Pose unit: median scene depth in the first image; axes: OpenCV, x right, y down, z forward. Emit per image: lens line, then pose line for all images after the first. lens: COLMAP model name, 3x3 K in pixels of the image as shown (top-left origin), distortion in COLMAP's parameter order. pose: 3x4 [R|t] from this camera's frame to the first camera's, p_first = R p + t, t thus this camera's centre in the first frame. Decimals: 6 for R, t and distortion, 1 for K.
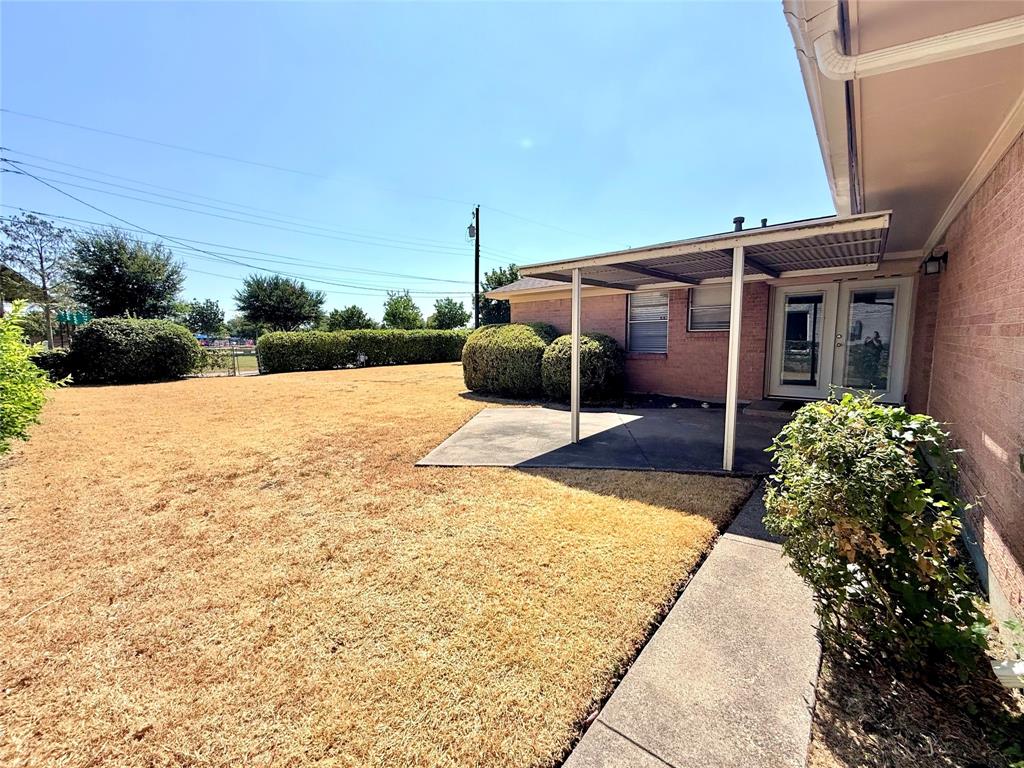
lens RADIAL K [[411.0, 0, 514.5], [0, 411.0, 384.5], [0, 0, 1]] dist [-0.000214, -0.000456]
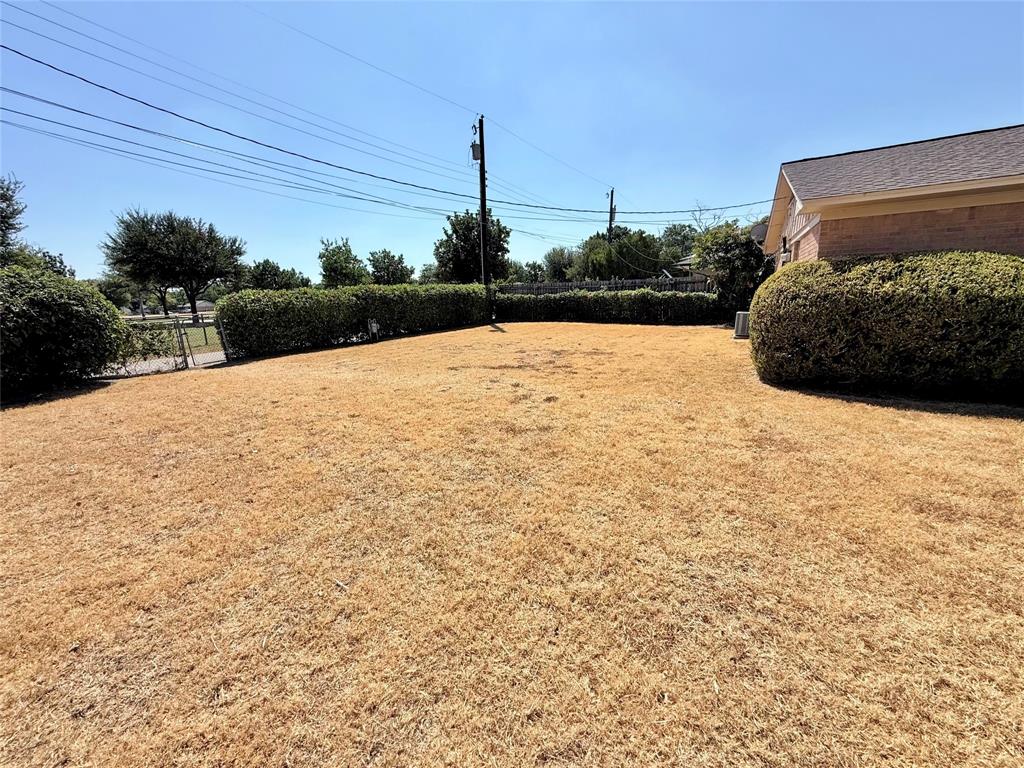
lens RADIAL K [[411.0, 0, 511.5], [0, 411.0, 382.4], [0, 0, 1]] dist [-0.000214, -0.000456]
pose [[0.976350, -0.068817, 0.204951, -0.220855], [0.049185, 0.993832, 0.099396, -0.022724], [-0.210527, -0.086965, 0.973712, 0.212621]]
